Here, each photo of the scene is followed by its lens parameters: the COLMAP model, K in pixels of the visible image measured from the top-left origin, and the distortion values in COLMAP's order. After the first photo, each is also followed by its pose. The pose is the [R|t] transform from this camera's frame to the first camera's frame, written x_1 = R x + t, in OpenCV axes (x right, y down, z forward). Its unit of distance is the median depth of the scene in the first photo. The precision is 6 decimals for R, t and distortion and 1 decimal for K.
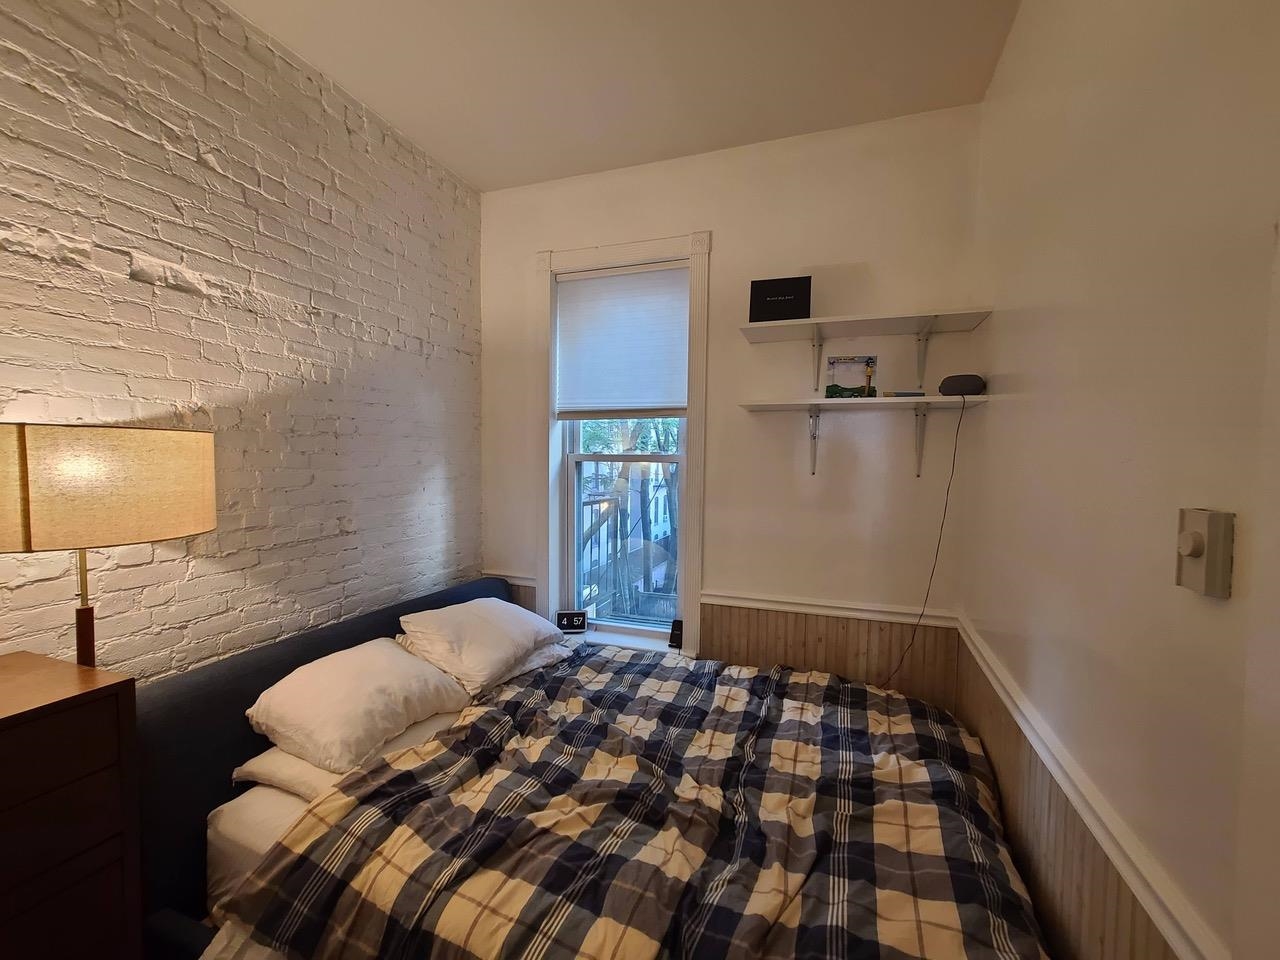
lens RADIAL K [[521.3, 0, 639.7], [0, 521.3, 479.4], [0, 0, 1]] dist [0.008752, -0.000237]
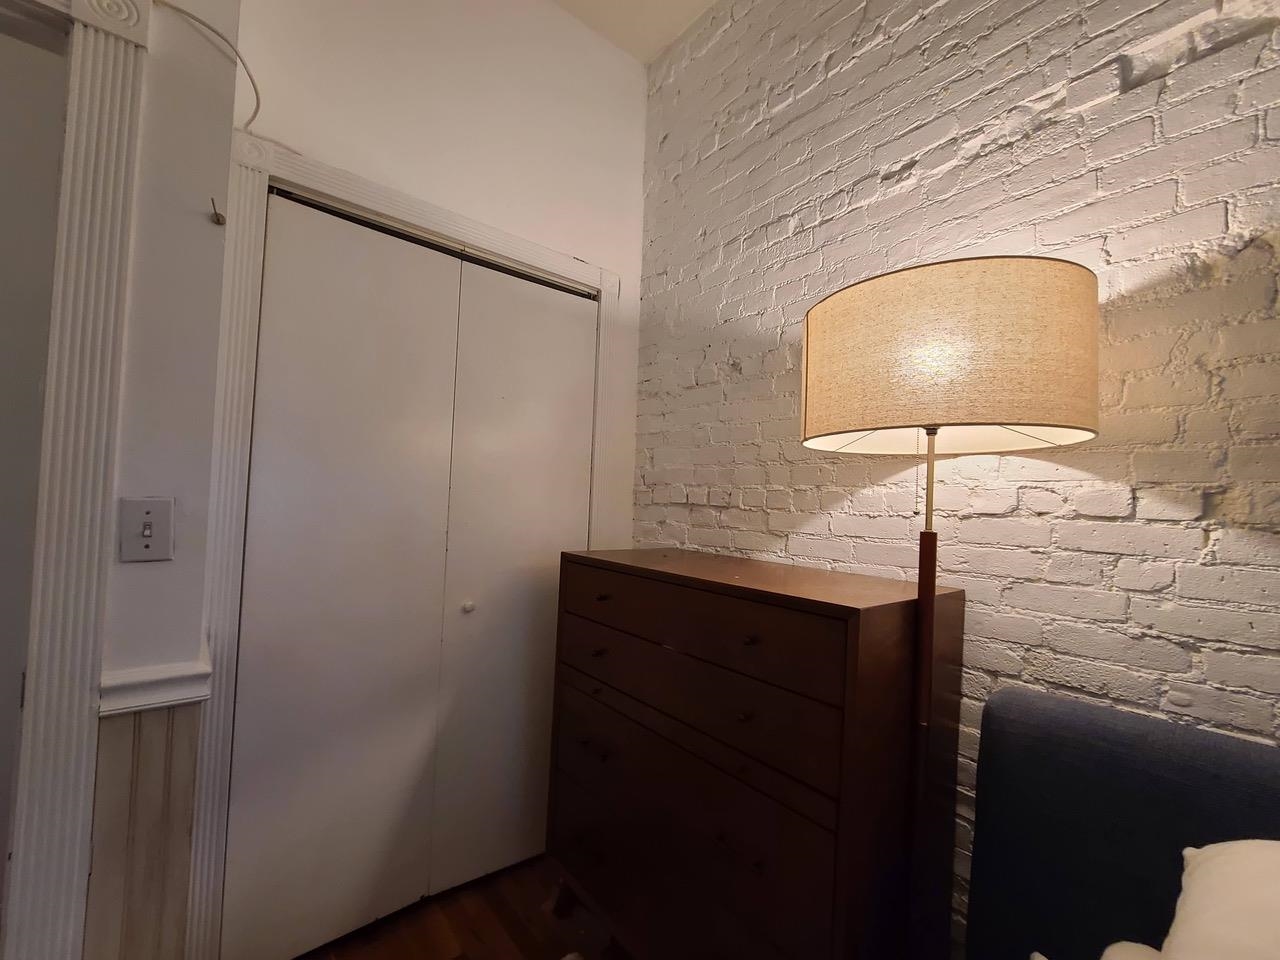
lens RADIAL K [[521.3, 0, 642.1], [0, 521.3, 480.6], [0, 0, 1]] dist [0.008752, -0.000237]
pose [[-0.484972, -0.060019, -0.872468, -0.108281], [-0.073729, 0.996896, -0.027595, 0.175312], [0.871416, 0.050944, -0.487892, 0.805673]]
